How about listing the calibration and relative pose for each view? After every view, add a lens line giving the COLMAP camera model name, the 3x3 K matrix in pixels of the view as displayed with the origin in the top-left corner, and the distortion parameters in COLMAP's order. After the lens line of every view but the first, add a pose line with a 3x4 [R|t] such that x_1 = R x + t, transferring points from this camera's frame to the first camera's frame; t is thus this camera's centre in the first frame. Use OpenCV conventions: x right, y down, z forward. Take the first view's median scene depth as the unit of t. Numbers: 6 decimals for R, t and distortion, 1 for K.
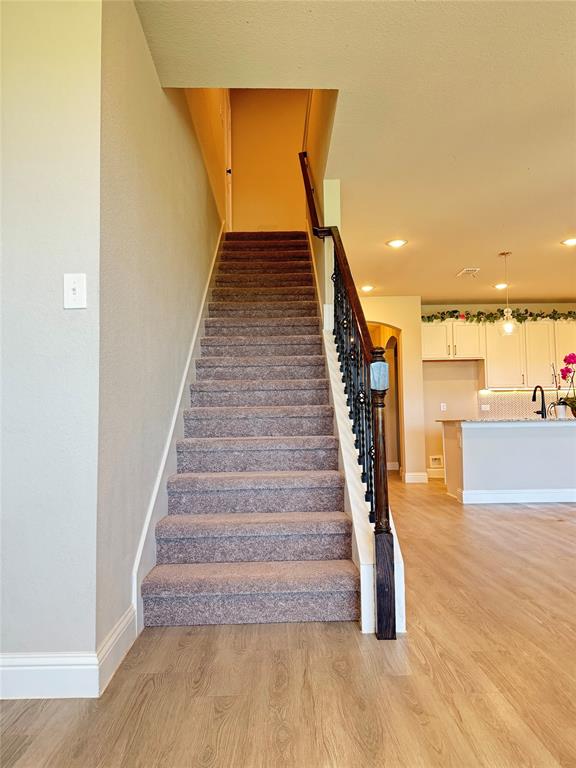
lens RADIAL K [[540.7, 0, 279.5], [0, 540.7, 404.6], [0, 0, 1]] dist [0.063151, -0.072900]
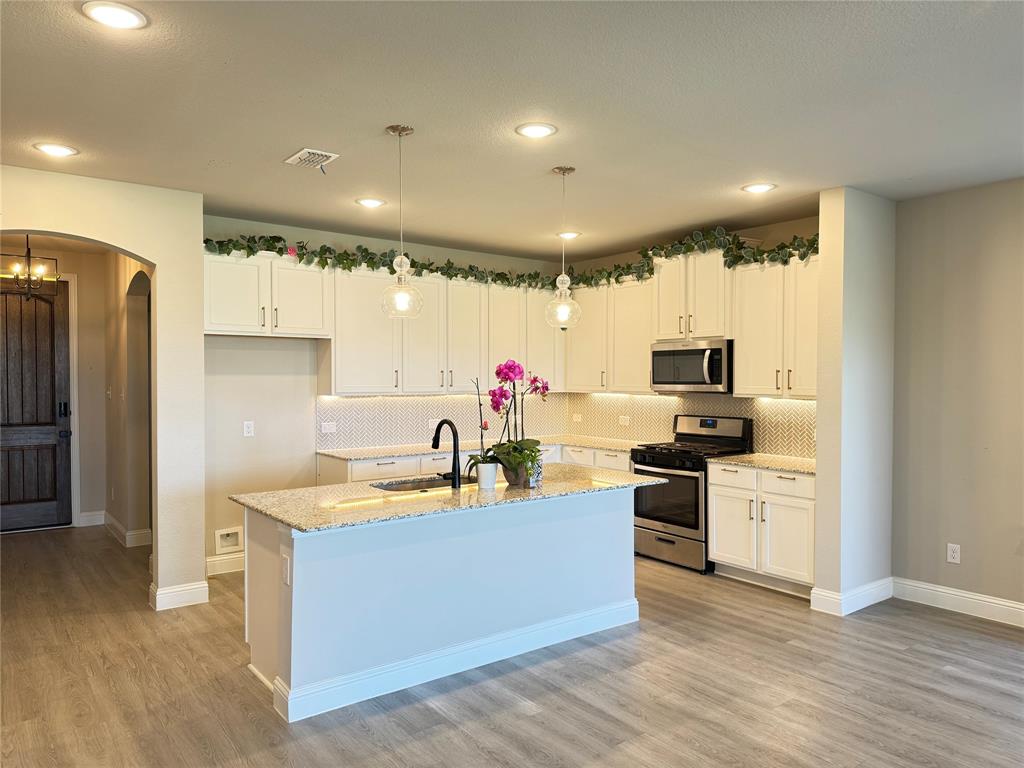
lens RADIAL K [[721.0, 0, 514.2], [0, 721.0, 376.8], [0, 0, 1]] dist [0.063151, -0.072900]
pose [[0.799175, 0.015332, 0.600903, 0.102188], [-0.035542, 0.999131, 0.021776, -0.068876], [-0.600047, -0.038761, 0.799025, 0.345094]]
